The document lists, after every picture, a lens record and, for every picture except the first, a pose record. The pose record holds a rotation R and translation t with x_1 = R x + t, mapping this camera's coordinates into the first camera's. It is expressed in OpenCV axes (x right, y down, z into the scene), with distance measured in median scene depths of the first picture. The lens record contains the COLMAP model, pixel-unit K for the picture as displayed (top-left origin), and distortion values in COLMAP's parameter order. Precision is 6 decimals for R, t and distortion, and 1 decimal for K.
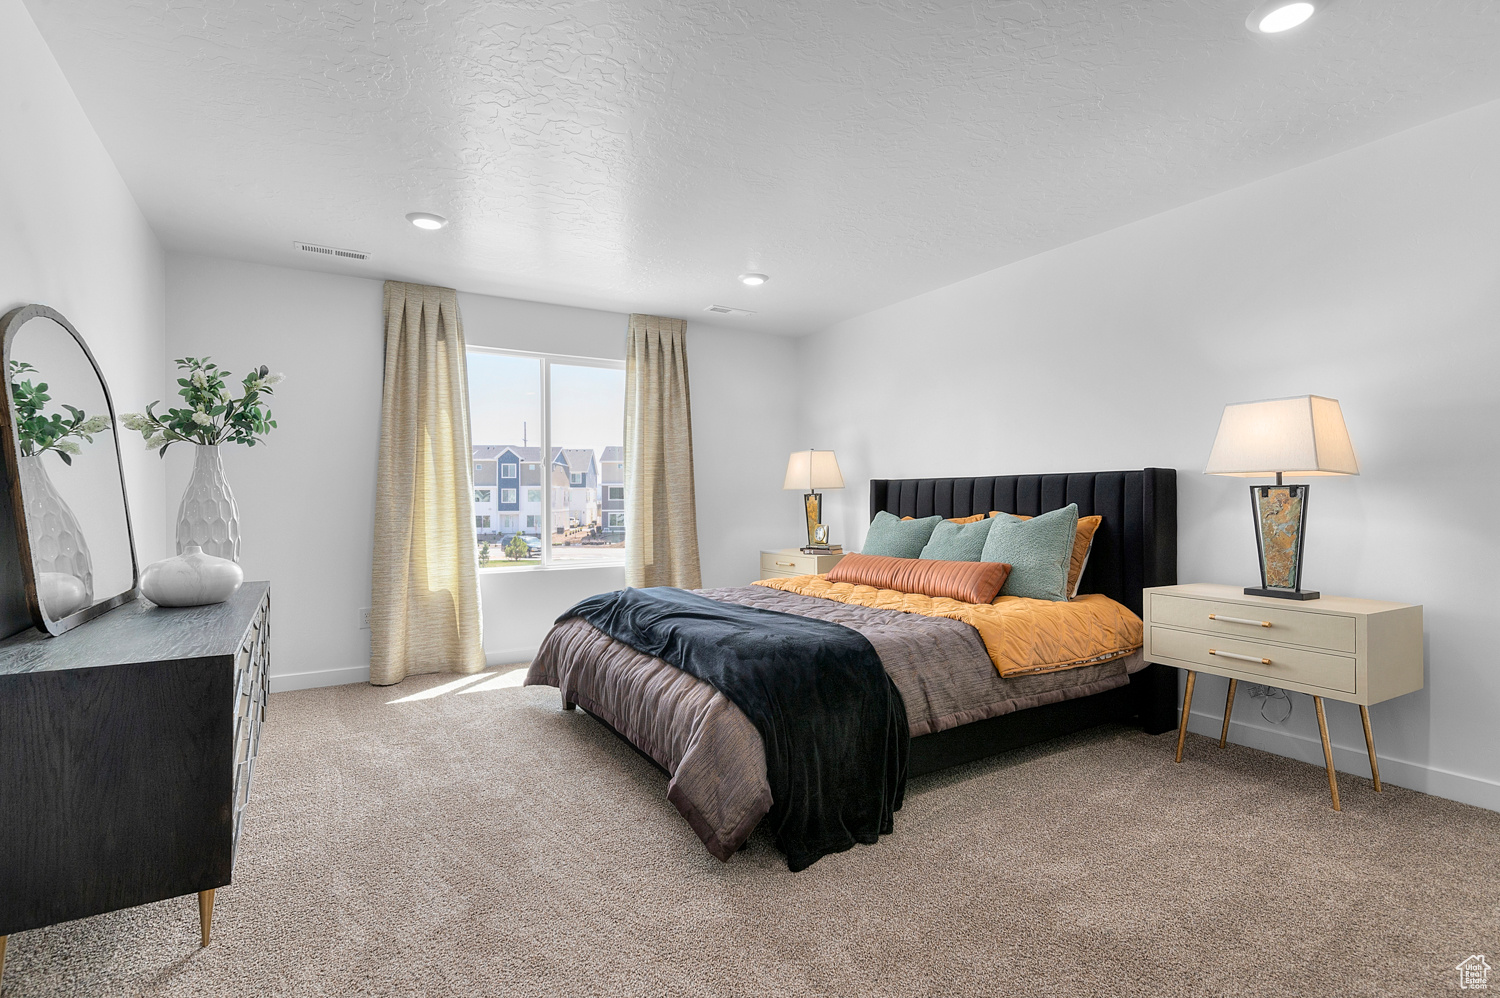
lens RADIAL K [[710.3, 0, 751.9], [0, 710.3, 500.6], [0, 0, 1]] dist [0.000324, -0.000842]
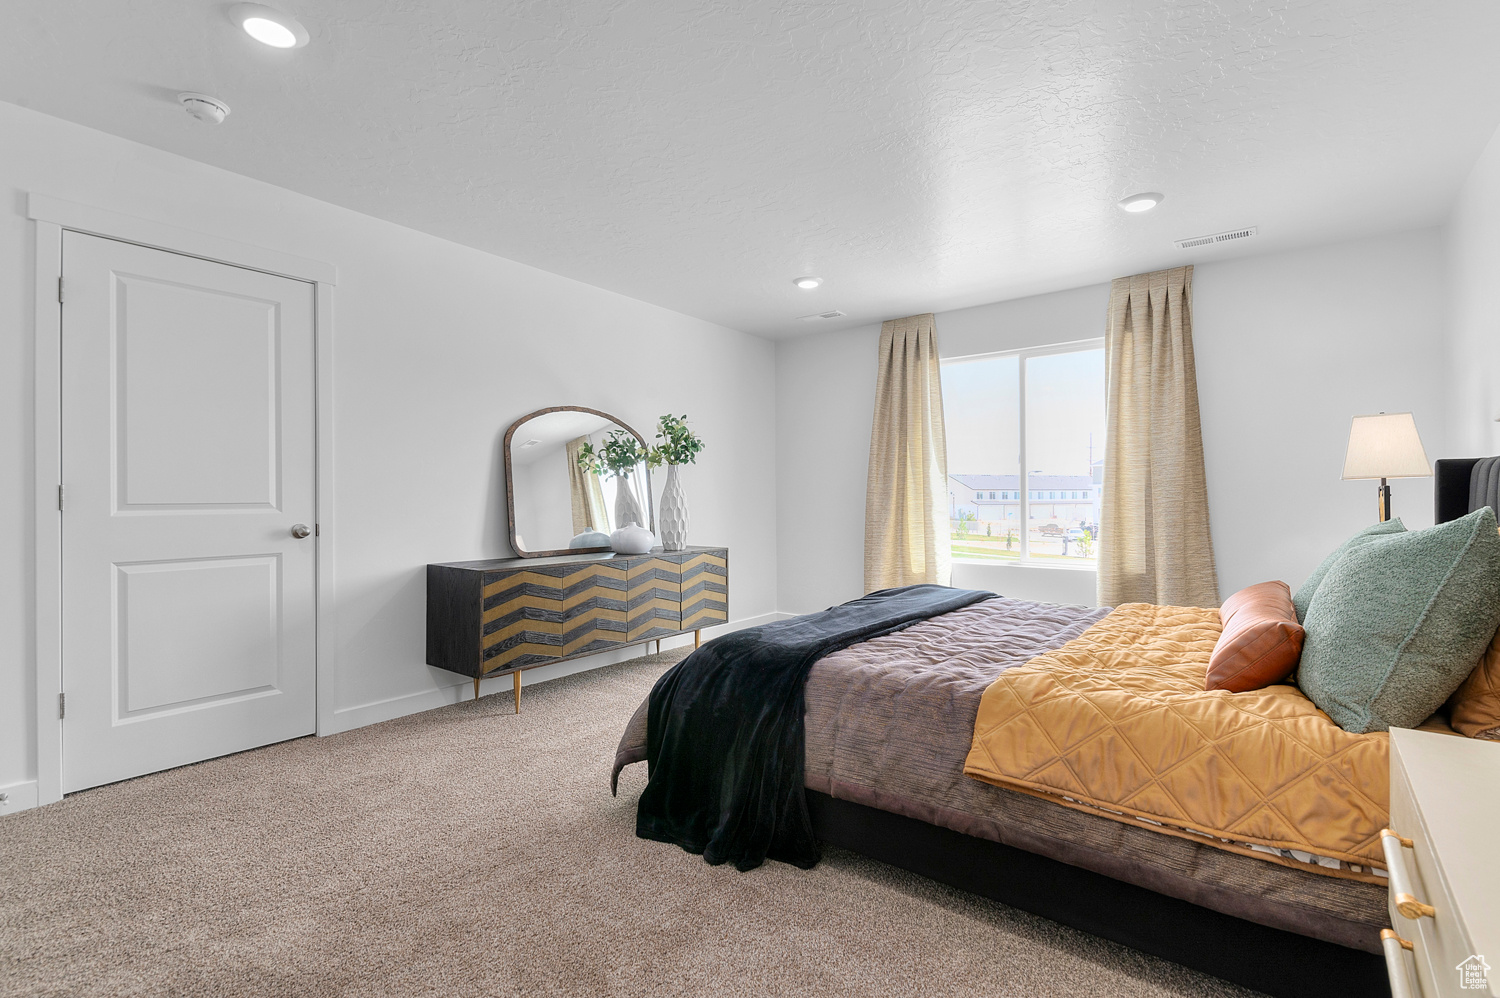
lens RADIAL K [[652.8, 0, 746.6], [0, 652.8, 496.7], [0, 0, 1]] dist [-0.001722, -0.000484]
pose [[0.391672, 0.001629, -0.920103, 0.475809], [0.001203, 0.999997, 0.002282, -0.002858], [0.920104, -0.002000, 0.391669, 0.341686]]
